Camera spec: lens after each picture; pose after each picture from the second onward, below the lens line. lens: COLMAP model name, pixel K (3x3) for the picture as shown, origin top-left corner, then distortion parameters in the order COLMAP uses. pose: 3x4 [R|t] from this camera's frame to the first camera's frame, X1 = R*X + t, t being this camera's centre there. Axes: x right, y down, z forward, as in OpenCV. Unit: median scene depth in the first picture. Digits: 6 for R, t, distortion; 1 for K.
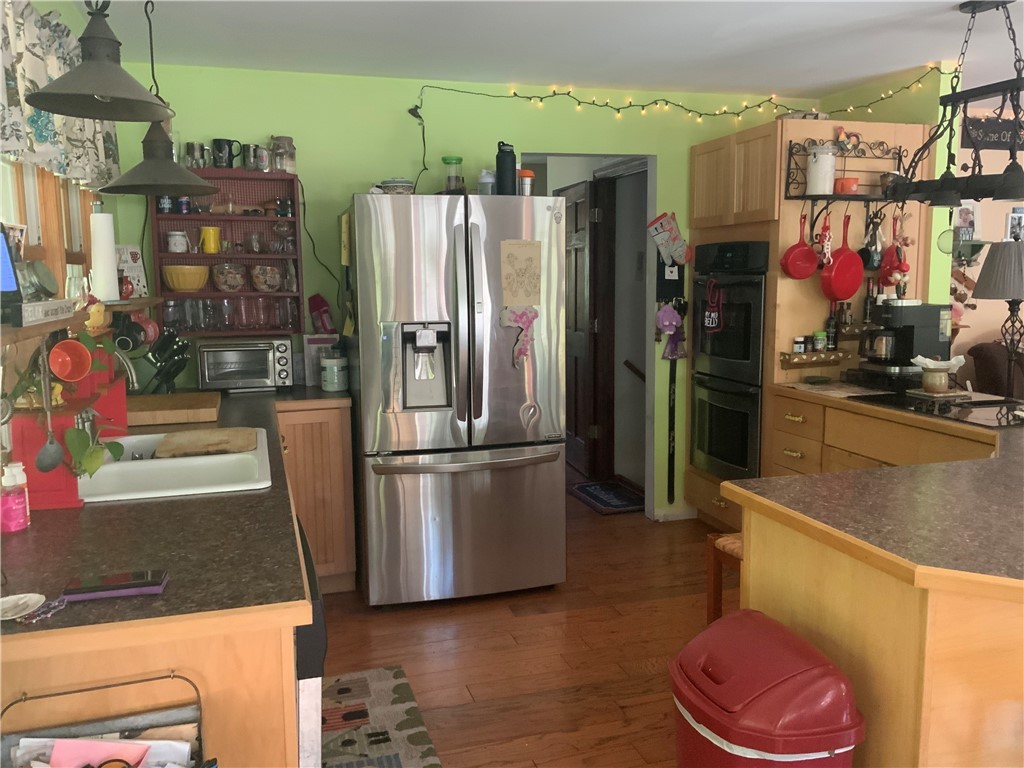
lens RADIAL K [[849.8, 0, 513.5], [0, 849.8, 387.1], [0, 0, 1]] dist [0.012369, -0.004178]
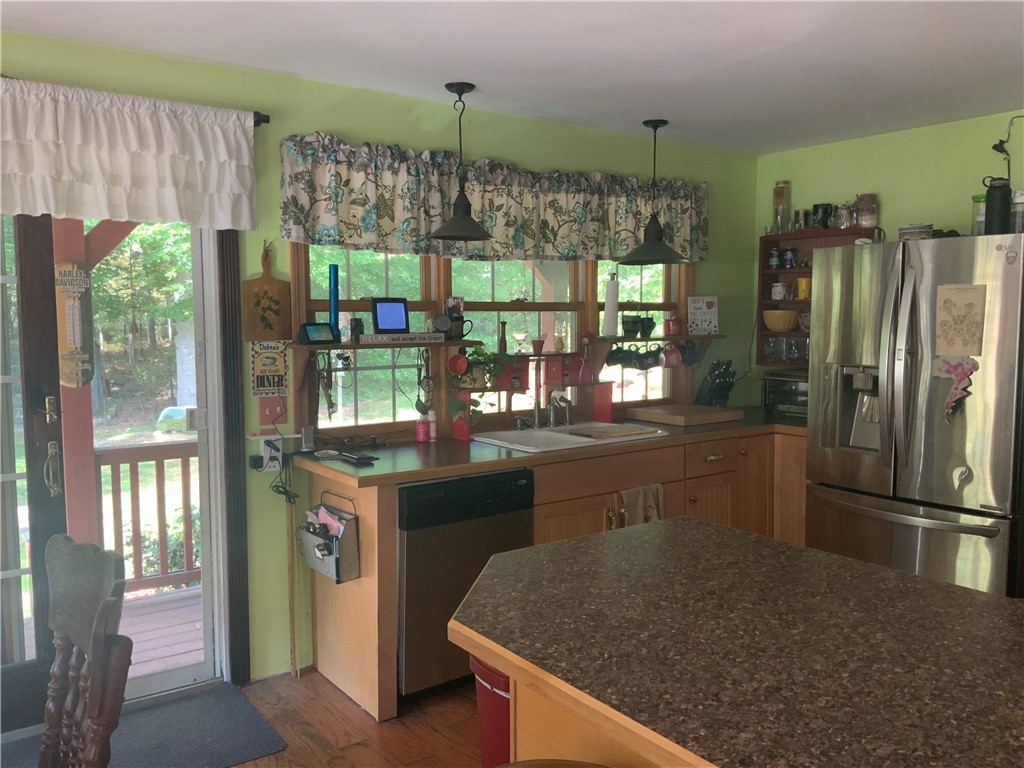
lens RADIAL K [[849.8, 0, 512.2], [0, 849.8, 384.2], [0, 0, 1]] dist [0.012369, -0.004178]
pose [[0.323449, 0.086248, -0.942307, 0.722378], [-0.127038, 0.990780, 0.047078, -0.047462], [0.937679, 0.104481, 0.331423, 0.247750]]
